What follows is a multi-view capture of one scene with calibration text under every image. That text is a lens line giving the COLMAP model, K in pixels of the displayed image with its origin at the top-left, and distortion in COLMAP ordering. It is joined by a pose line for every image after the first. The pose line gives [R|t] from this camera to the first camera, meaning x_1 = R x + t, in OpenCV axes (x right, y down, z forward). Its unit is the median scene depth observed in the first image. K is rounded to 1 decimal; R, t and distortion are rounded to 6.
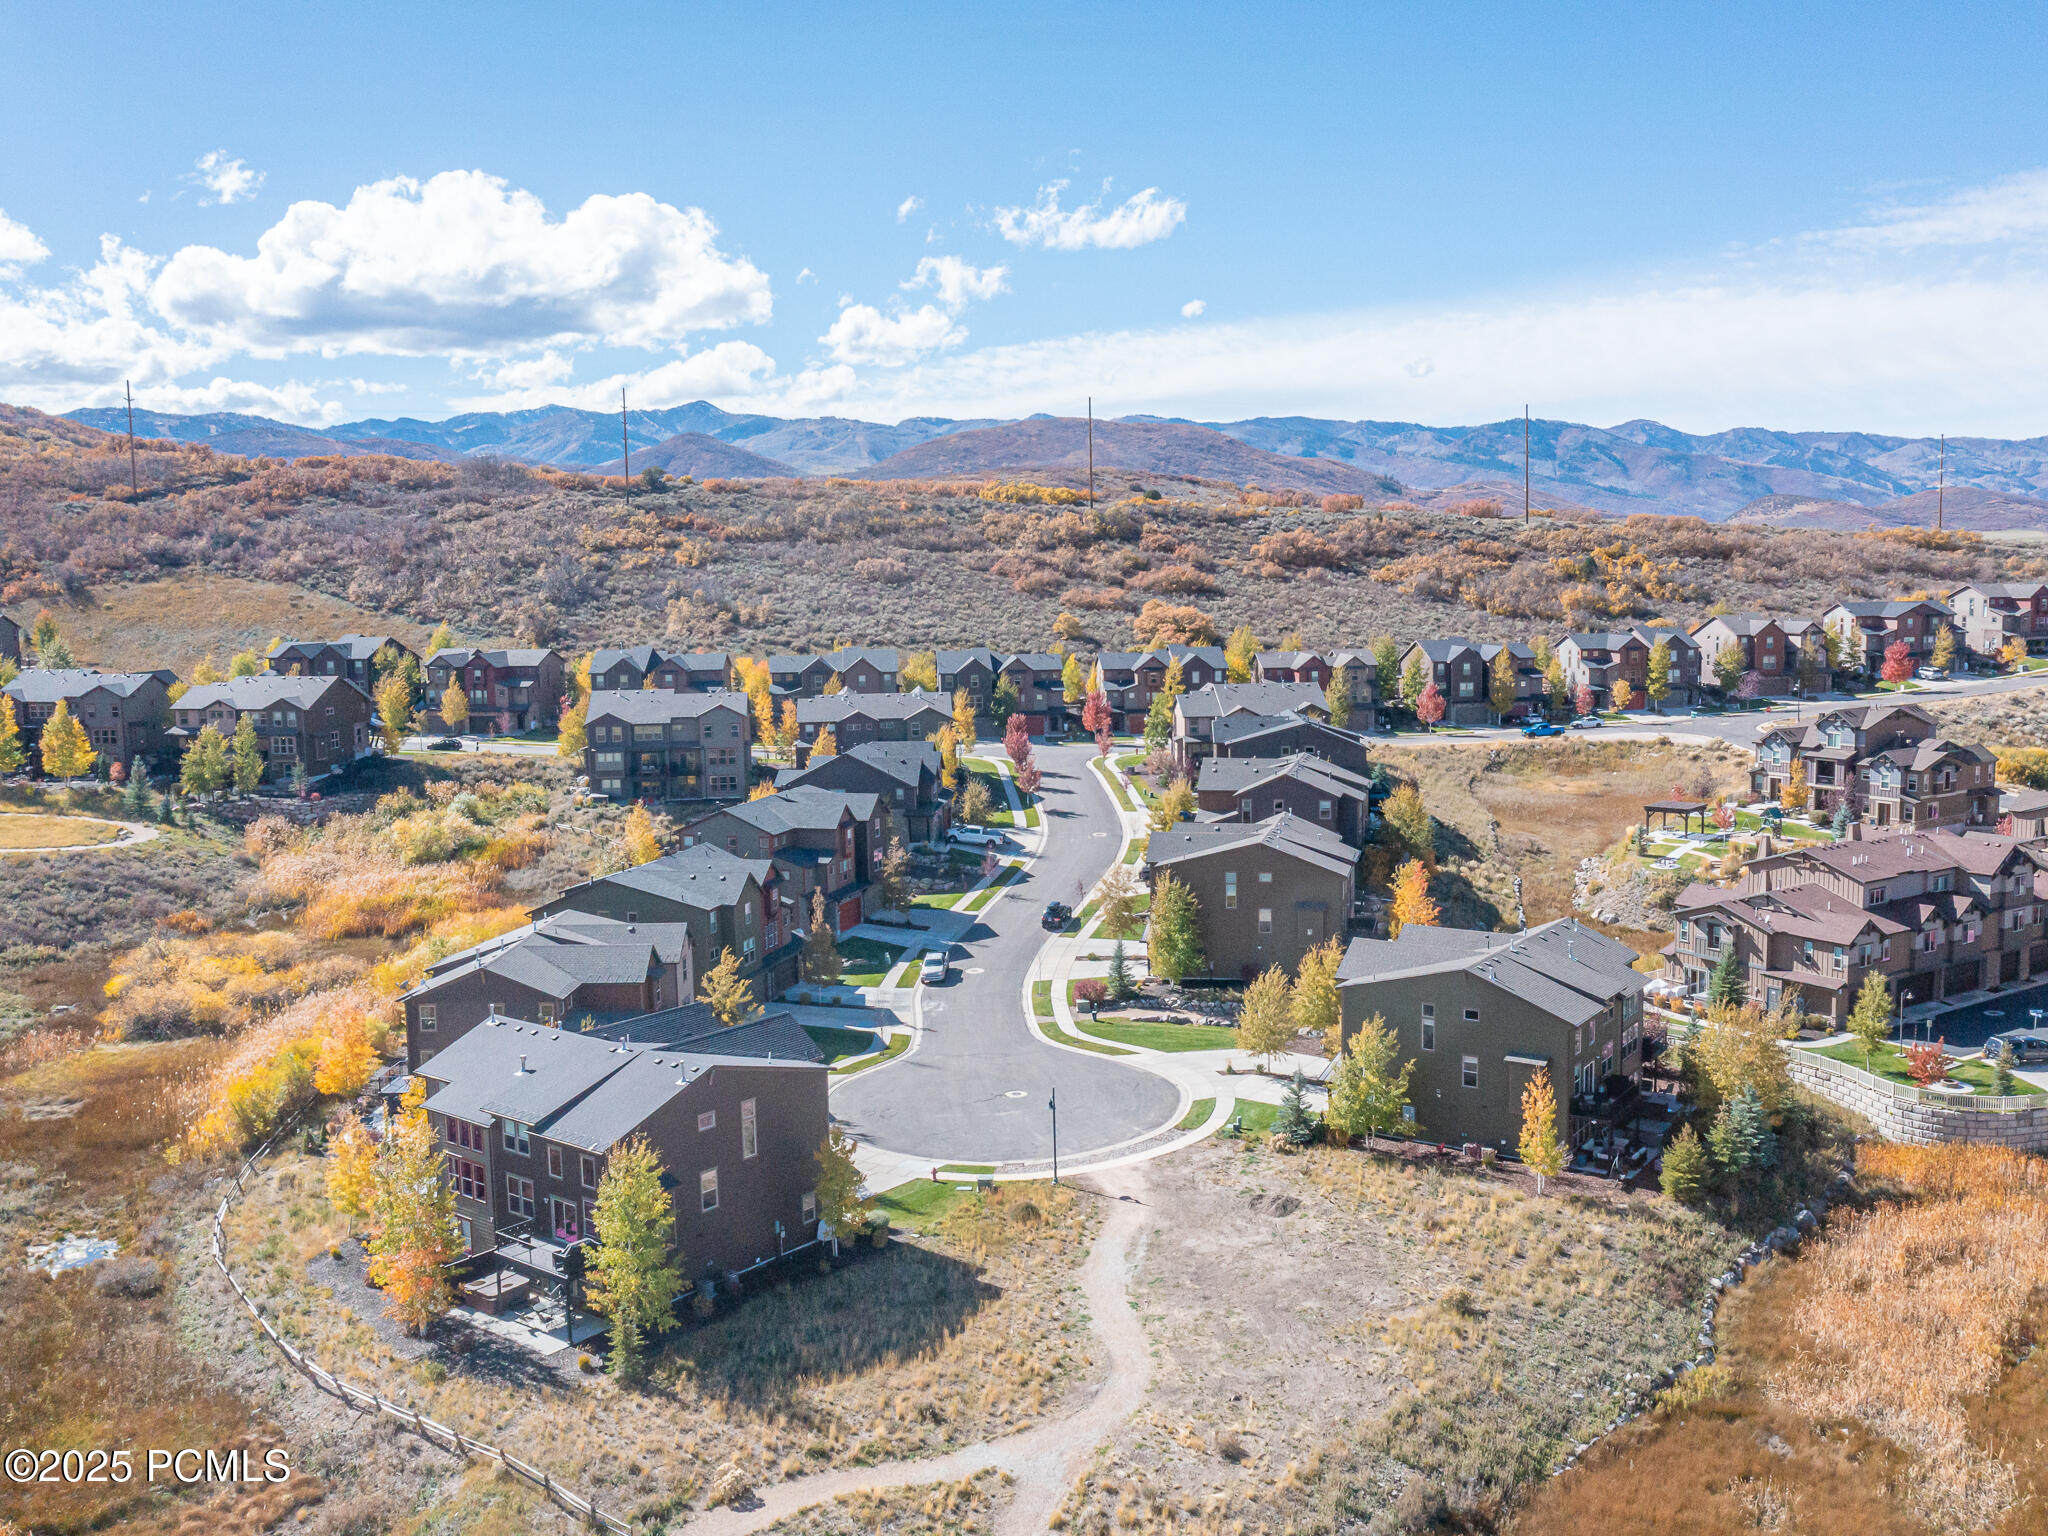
lens RADIAL K [[1812.7, 0, 1106.3], [0, 1812.7, 763.3], [0, 0, 1]] dist [-0.018121, -0.000692]
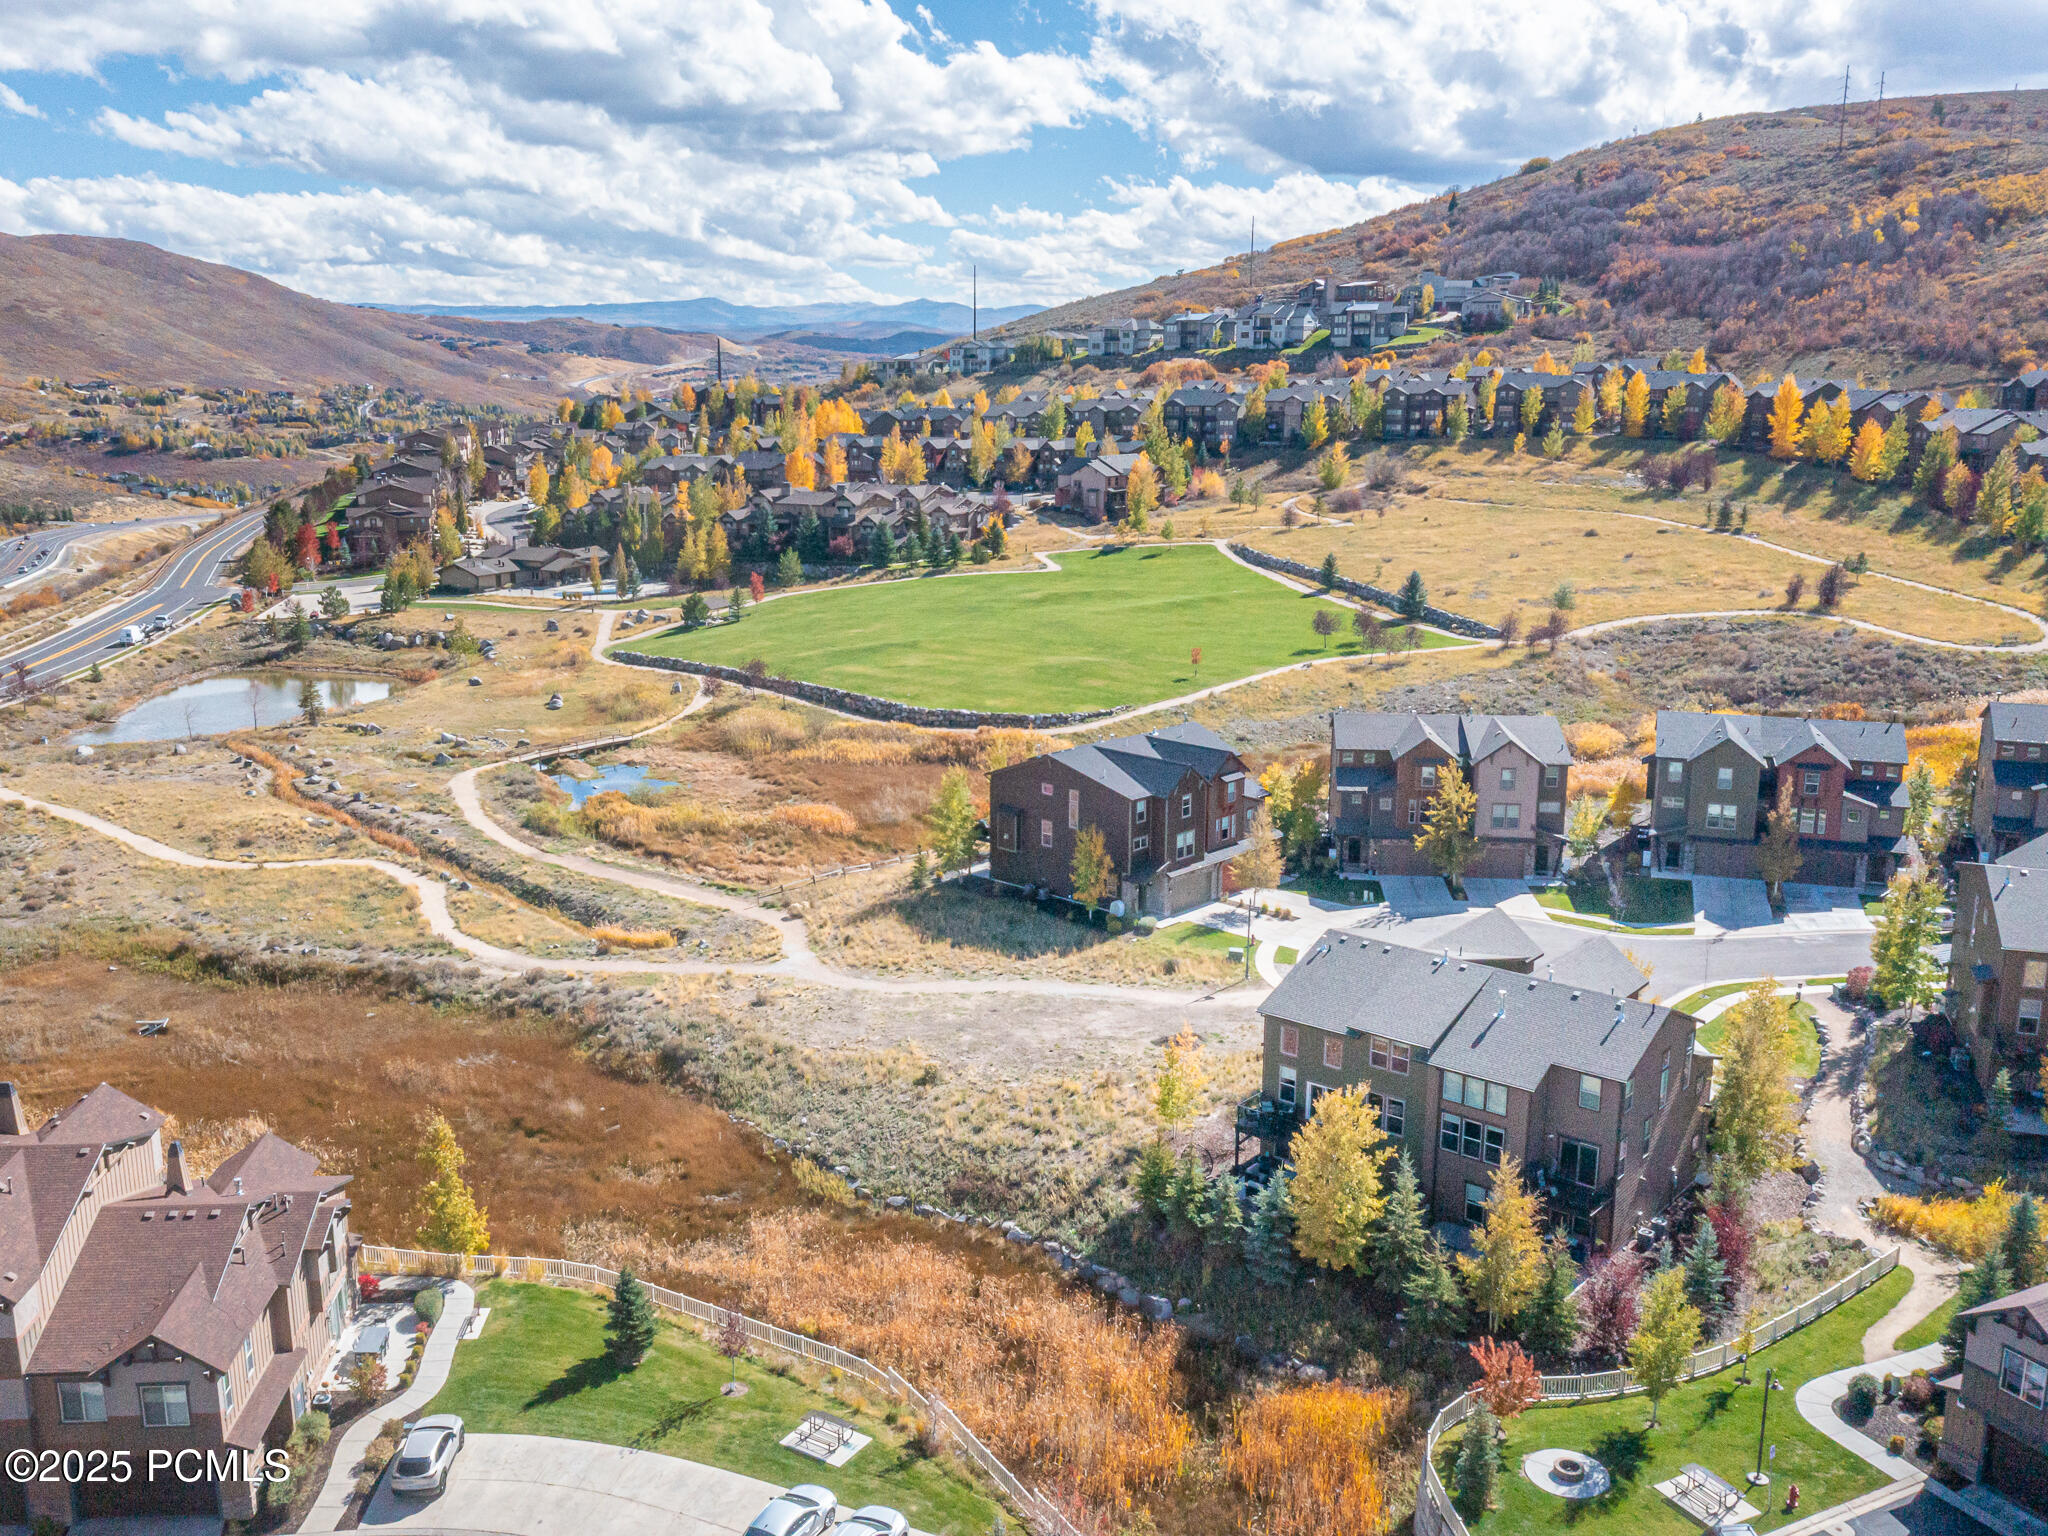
lens RADIAL K [[1784.7, 0, 960.6], [0, 1784.7, 768.5], [0, 0, 1]] dist [-0.013947, -0.002658]
pose [[-0.151685, 0.234725, -0.960154, 0.536774], [-0.096785, 0.963199, 0.250759, -0.085316], [0.983679, 0.130965, -0.123385, 0.468757]]
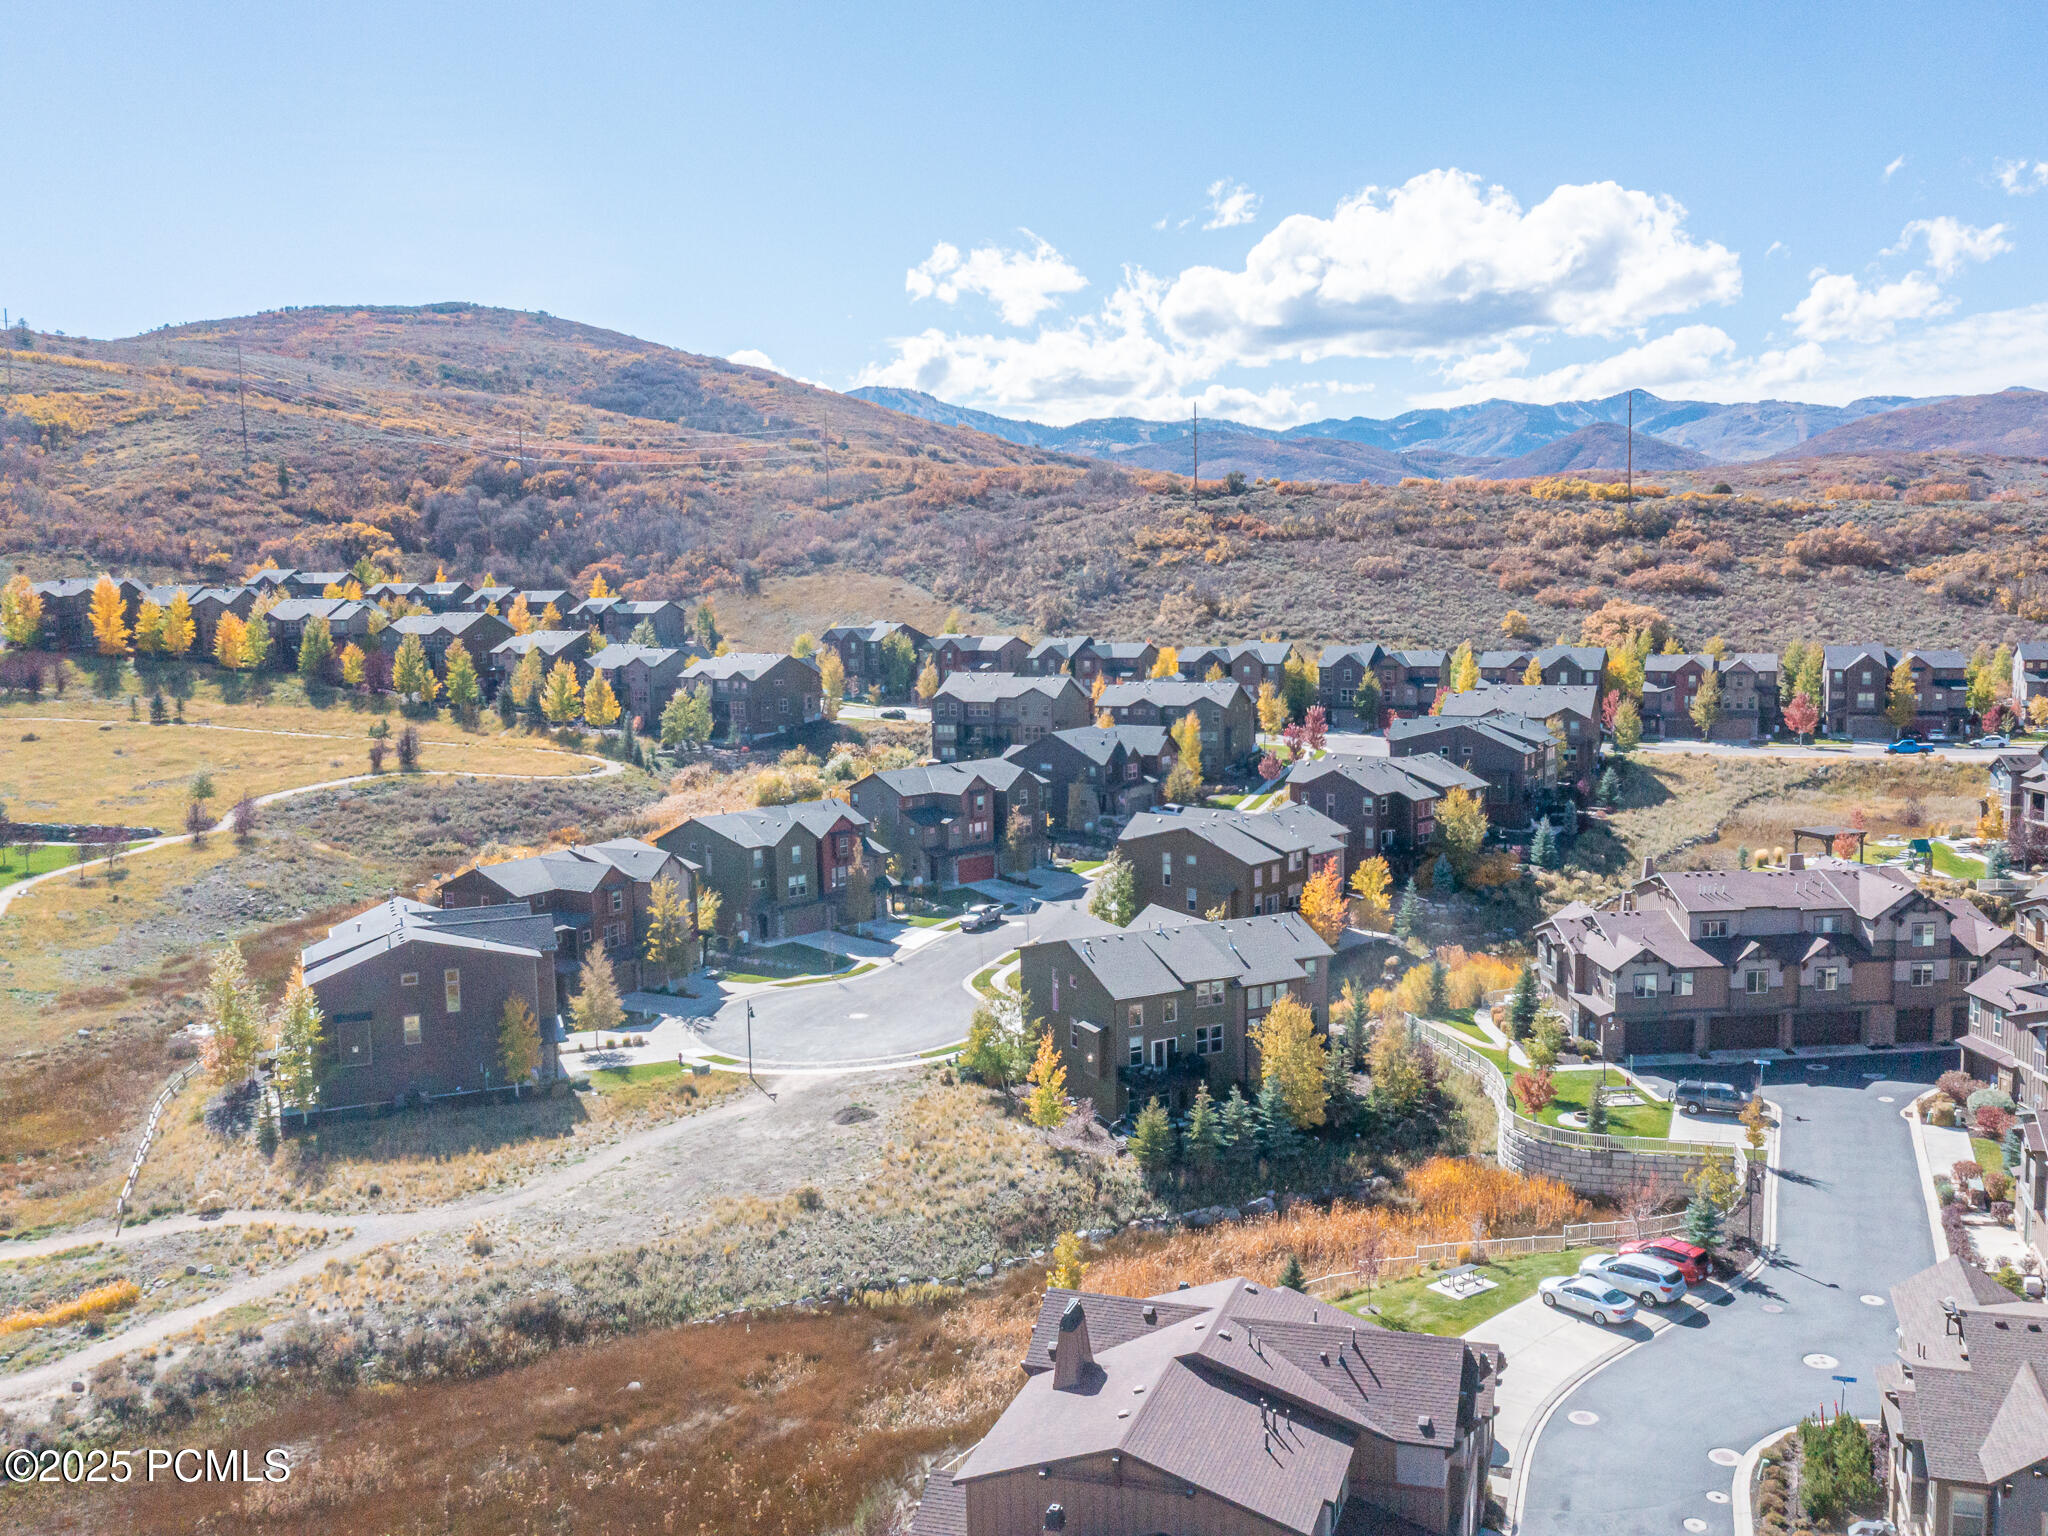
lens RADIAL K [[1792.1, 0, 1127.2], [0, 1792.1, 770.1], [0, 0, 1]] dist [-0.019168, 0.002500]
pose [[0.880327, 0.055334, -0.471130, 0.380150], [-0.049971, 0.998465, 0.023897, -0.010195], [0.471729, 0.002505, 0.881740, 0.020202]]
